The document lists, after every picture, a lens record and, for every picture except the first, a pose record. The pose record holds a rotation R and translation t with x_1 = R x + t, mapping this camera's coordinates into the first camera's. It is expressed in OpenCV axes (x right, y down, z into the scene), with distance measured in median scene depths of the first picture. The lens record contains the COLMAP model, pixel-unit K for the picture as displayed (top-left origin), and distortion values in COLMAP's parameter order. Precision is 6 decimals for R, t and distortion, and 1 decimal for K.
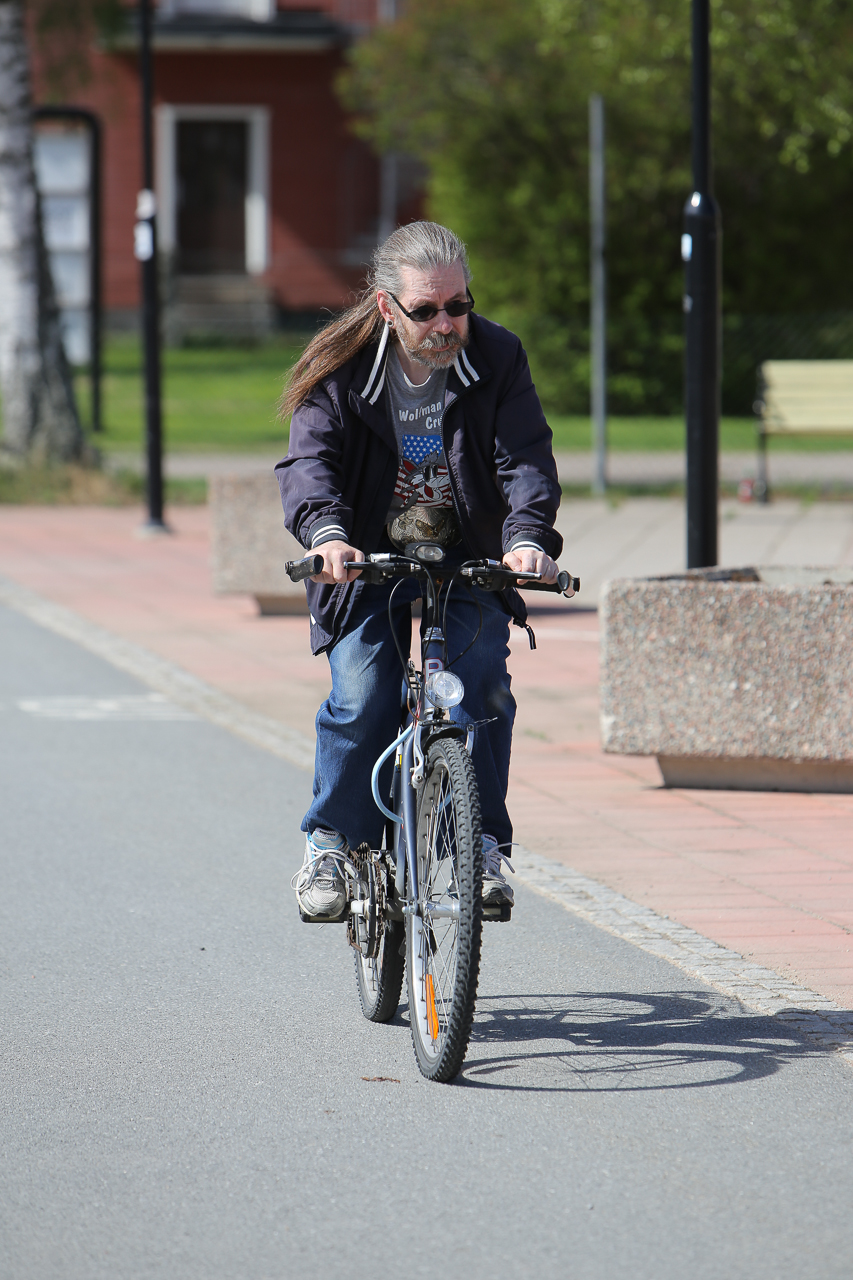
lens RADIAL K [[7470.8, 0, 422.6], [0, 7470.8, 642.1], [0, 0, 1]] dist [0.060525, 0.000000]
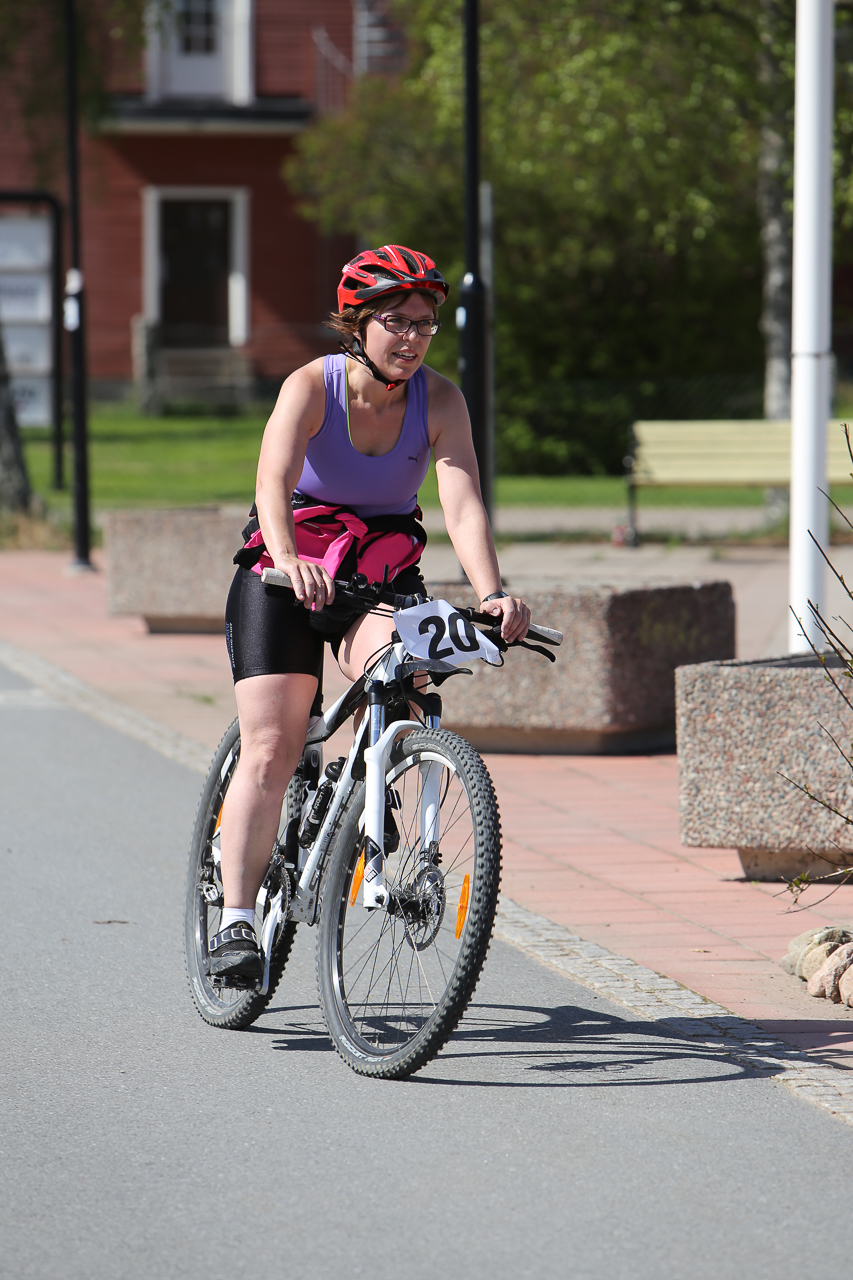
lens RADIAL K [[7470.8, 0, 433.3], [0, 7470.8, 650.2], [0, 0, 1]] dist [0.060525, 0.000000]
pose [[0.999996, -0.000288, -0.002796, 0.020513], [0.000262, 0.999960, -0.008944, 0.007471], [0.002798, 0.008943, 0.999956, -0.131740]]
